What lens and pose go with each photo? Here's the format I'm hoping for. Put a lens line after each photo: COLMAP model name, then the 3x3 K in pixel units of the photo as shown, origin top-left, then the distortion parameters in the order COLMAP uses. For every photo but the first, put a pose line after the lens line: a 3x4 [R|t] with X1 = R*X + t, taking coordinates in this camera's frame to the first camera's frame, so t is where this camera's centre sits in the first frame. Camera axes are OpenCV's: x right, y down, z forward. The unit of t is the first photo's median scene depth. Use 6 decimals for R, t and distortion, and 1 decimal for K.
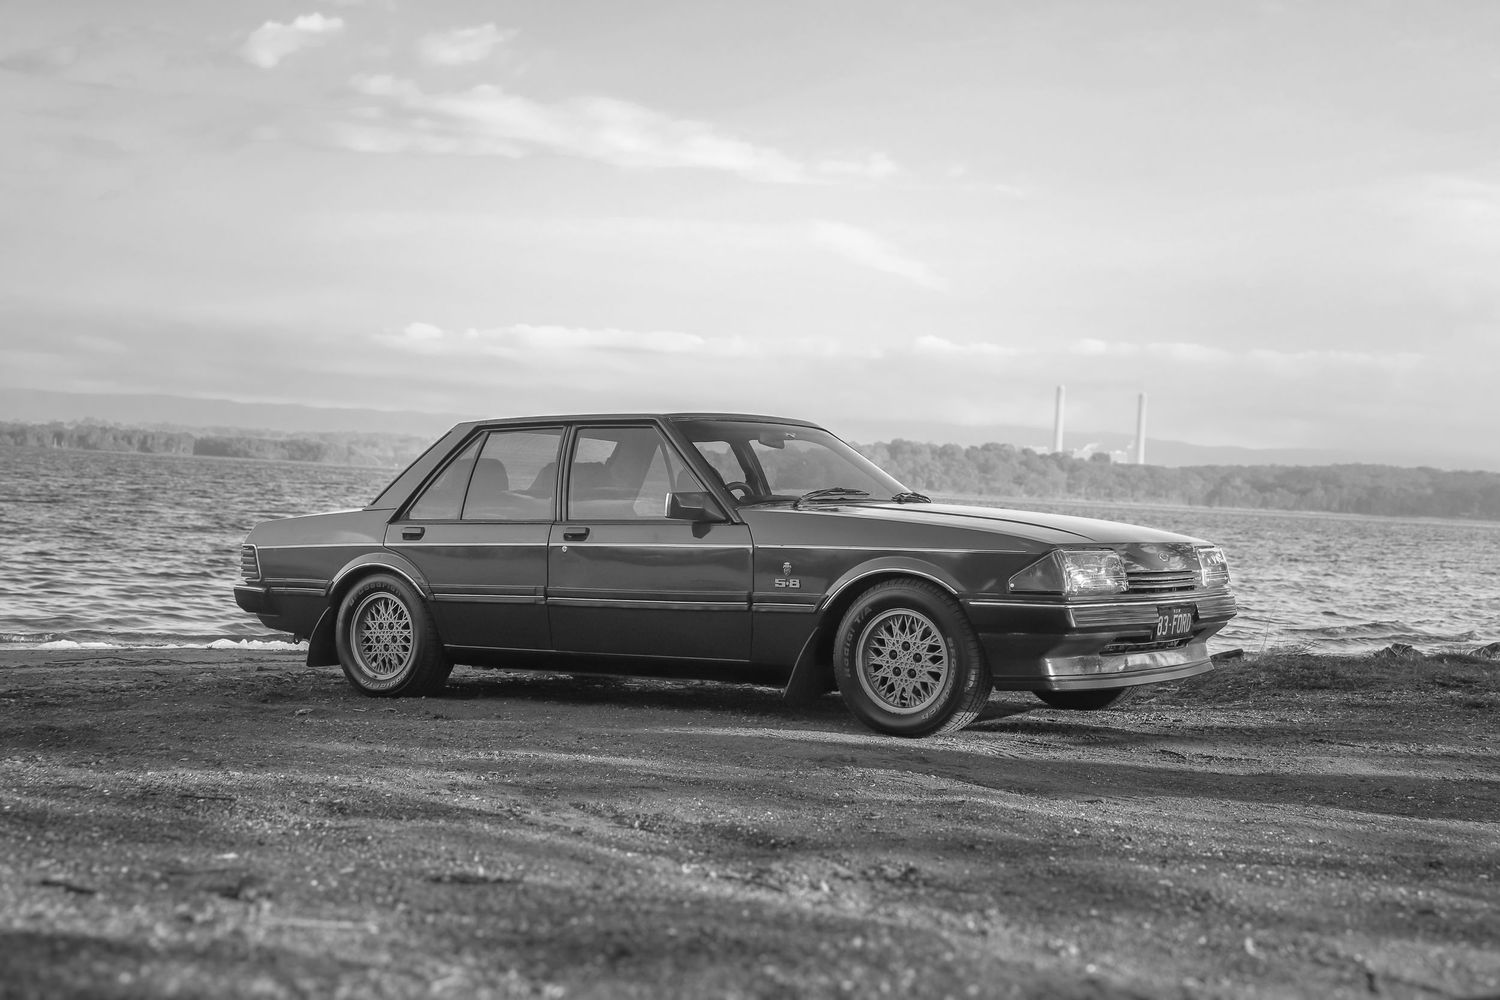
lens RADIAL K [[2113.0, 0, 749.8], [0, 2113.0, 499.2], [0, 0, 1]] dist [-0.013135, 0.000000]
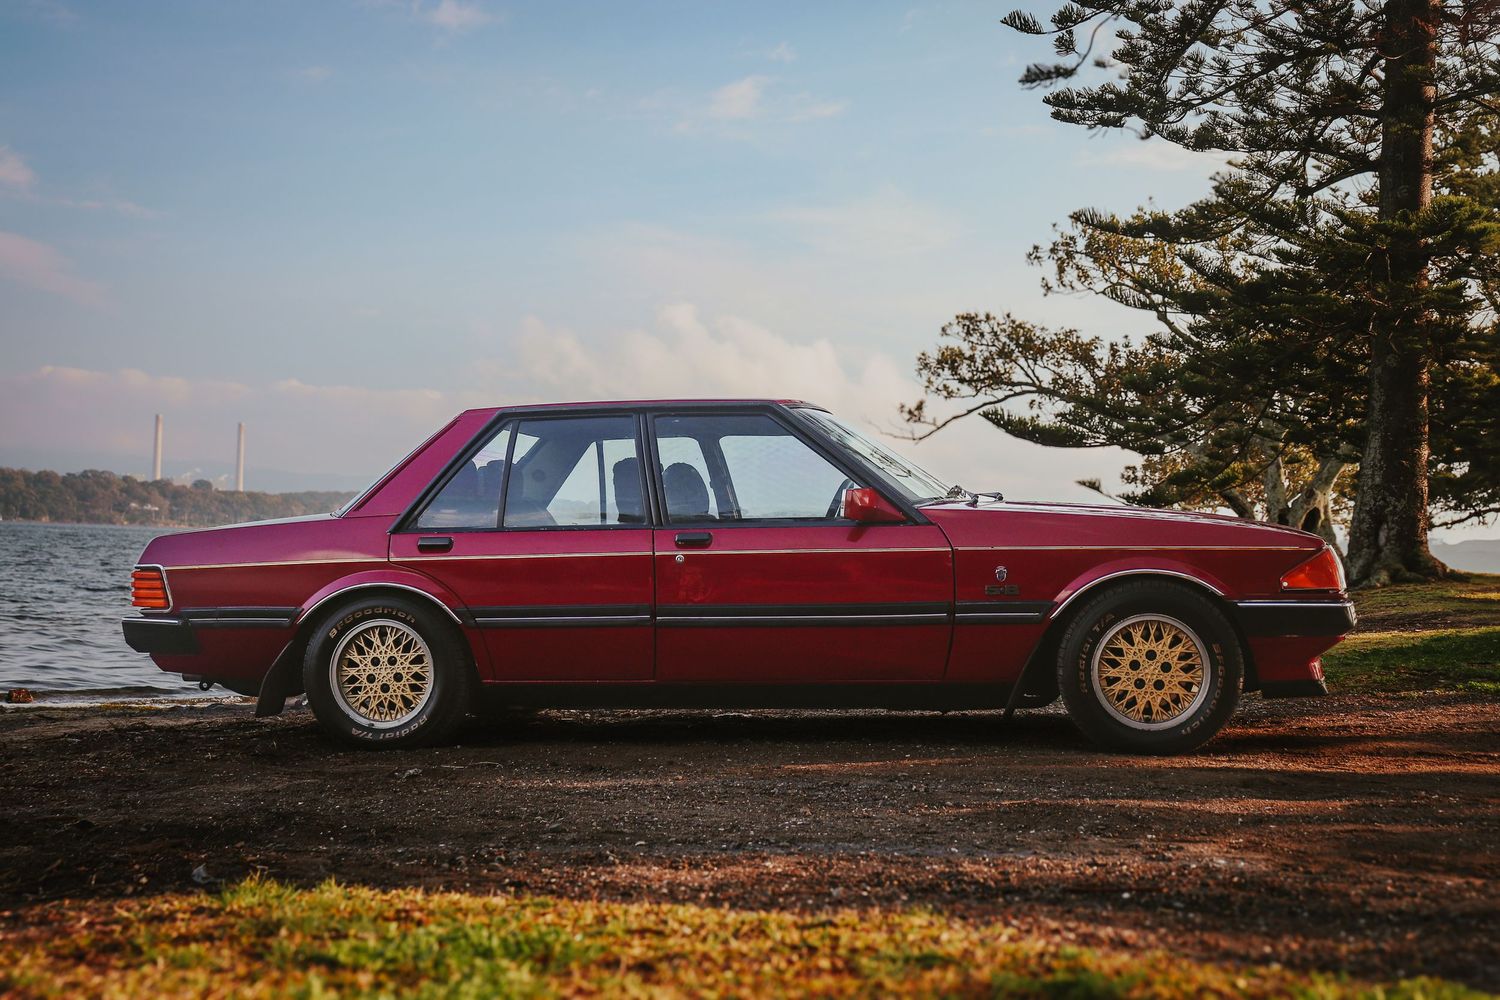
lens RADIAL K [[1995.1, 0, 750.2], [0, 1995.1, 503.0], [0, 0, 1]] dist [0.093317, 0.000000]
pose [[0.898388, -0.007260, 0.439143, -0.380197], [0.012160, 0.999891, -0.008348, 0.007842], [-0.439035, 0.012840, 0.898378, 0.252602]]
